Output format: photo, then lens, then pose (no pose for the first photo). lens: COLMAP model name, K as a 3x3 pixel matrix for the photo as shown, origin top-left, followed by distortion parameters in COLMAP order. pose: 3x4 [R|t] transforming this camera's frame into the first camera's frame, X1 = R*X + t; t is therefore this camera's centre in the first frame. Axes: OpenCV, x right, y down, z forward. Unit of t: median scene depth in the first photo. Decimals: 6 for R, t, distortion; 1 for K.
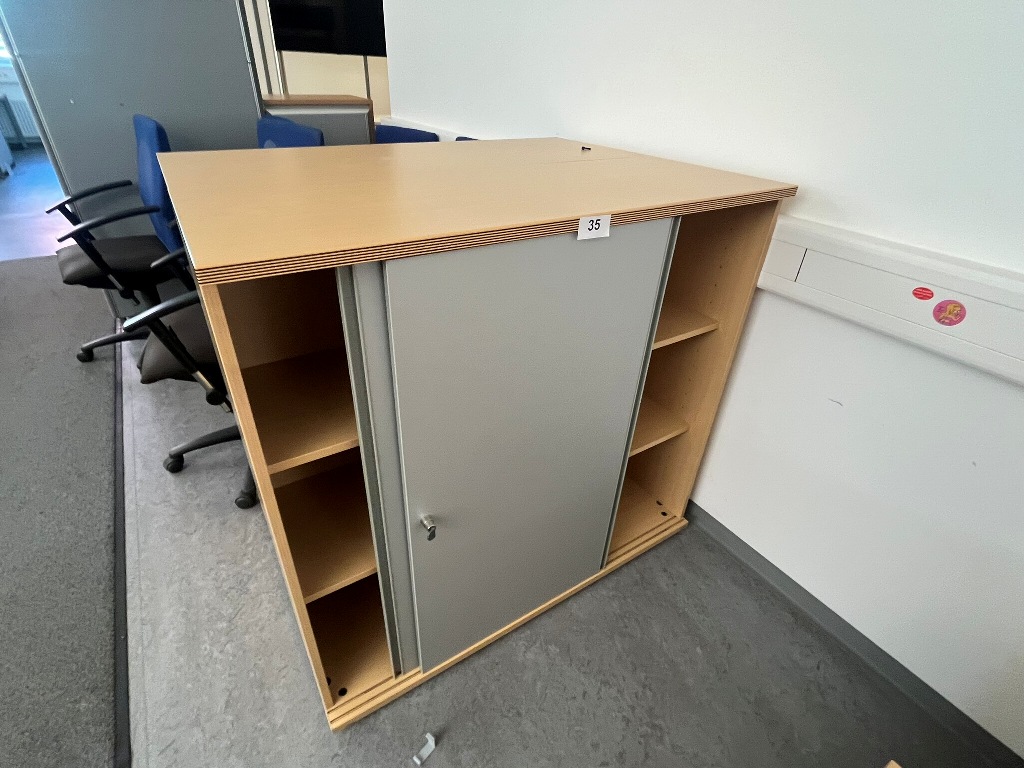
lens RADIAL K [[501.4, 0, 509.2], [0, 501.4, 384.3], [0, 0, 1]] dist [-0.001947, -0.000339]
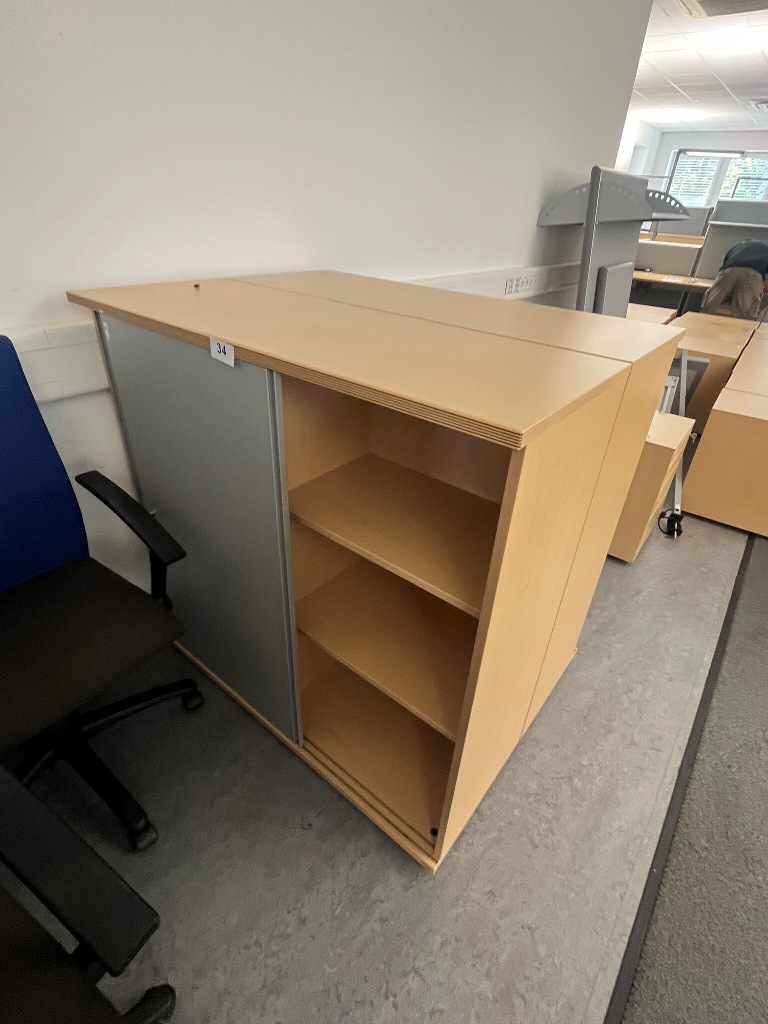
lens RADIAL K [[501.4, 0, 383.1], [0, 501.4, 510.5], [0, 0, 1]] dist [-0.001947, -0.000339]
pose [[-0.307412, -0.543979, 0.780759, -0.916339], [0.458362, 0.634381, 0.622466, -0.654916], [-0.833908, 0.549224, 0.054323, 0.944245]]
